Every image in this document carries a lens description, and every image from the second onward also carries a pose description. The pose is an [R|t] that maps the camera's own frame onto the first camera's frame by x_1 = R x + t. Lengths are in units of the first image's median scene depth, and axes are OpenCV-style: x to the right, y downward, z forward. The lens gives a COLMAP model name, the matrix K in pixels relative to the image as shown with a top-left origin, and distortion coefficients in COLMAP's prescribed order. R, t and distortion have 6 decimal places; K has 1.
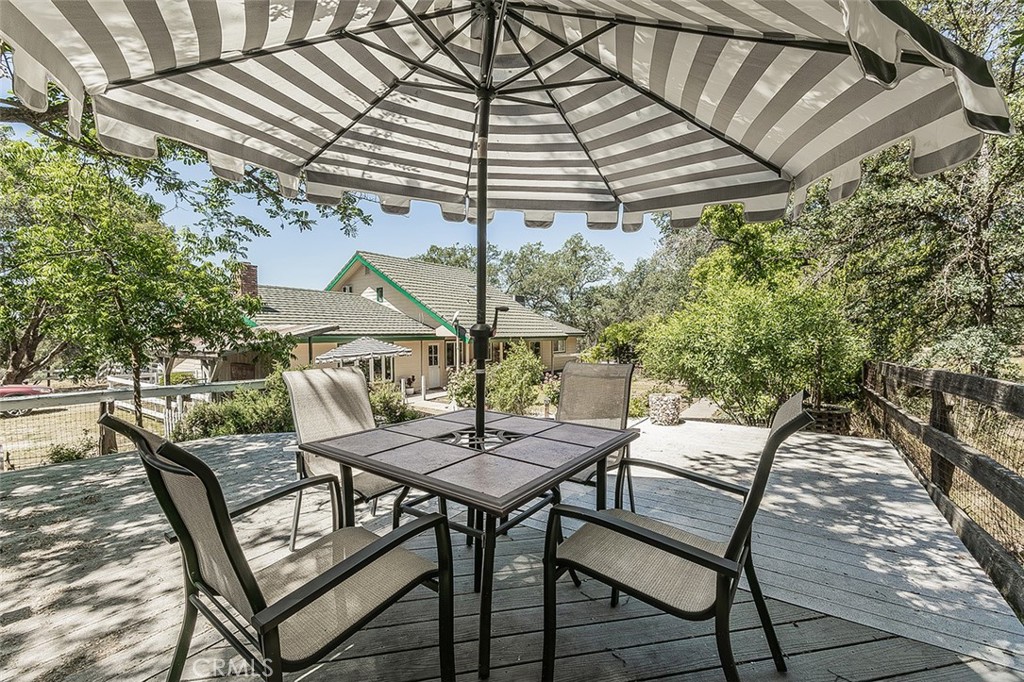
lens RADIAL K [[455.2, 0, 513.6], [0, 455.2, 333.6], [0, 0, 1]] dist [0.002231, 0.000222]
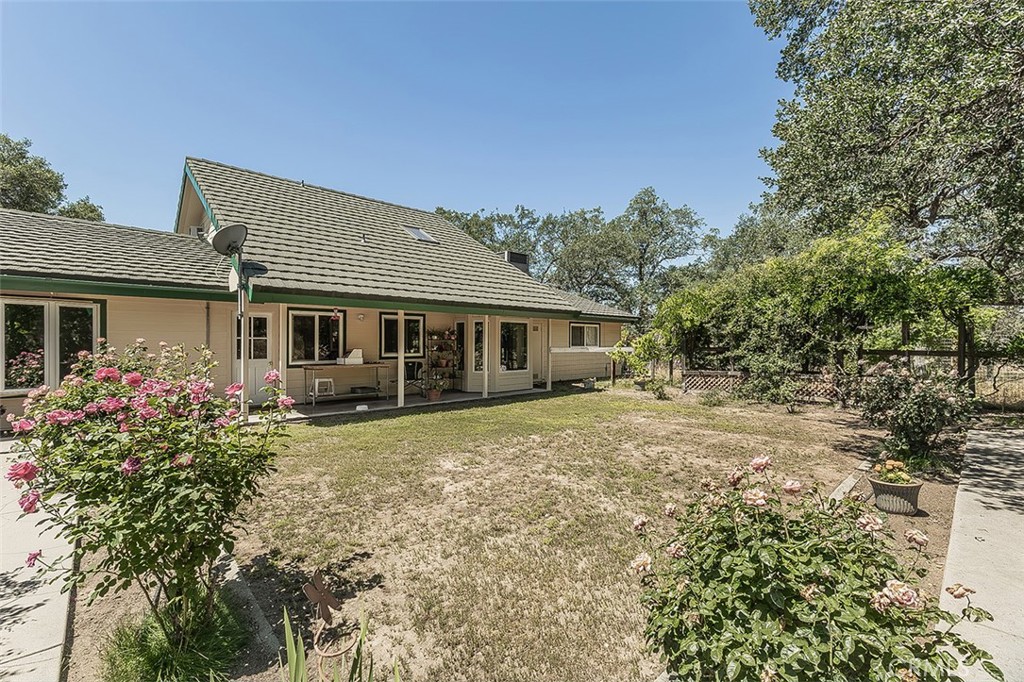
lens RADIAL K [[452.4, 0, 512.0], [0, 452.4, 341.0], [0, 0, 1]] dist [0.001858, 0.000364]
pose [[0.976424, 0.004832, -0.215809, 0.163200], [-0.006262, 0.999963, -0.005940, 0.043651], [0.215772, 0.007152, 0.976418, 0.509730]]
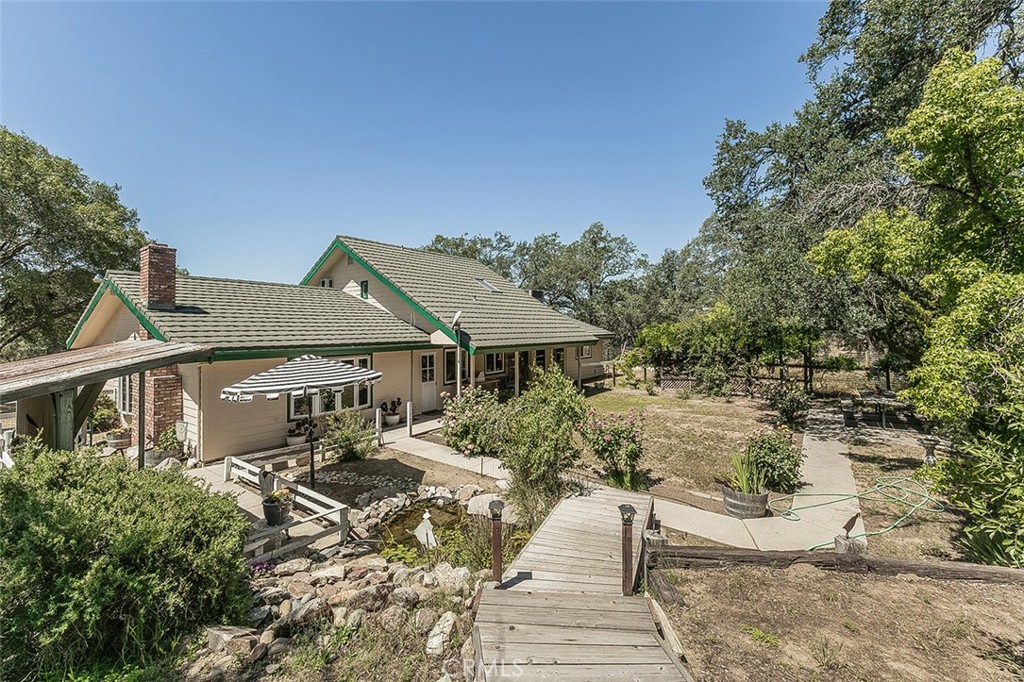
lens RADIAL K [[443.1, 0, 511.4], [0, 443.1, 306.9], [0, 0, 1]] dist [-0.002206, -0.000161]
pose [[0.999596, -0.001211, -0.028401, -0.012825], [-0.000124, 0.998897, -0.046946, -0.017606], [0.028426, 0.046930, 0.998494, 0.218736]]
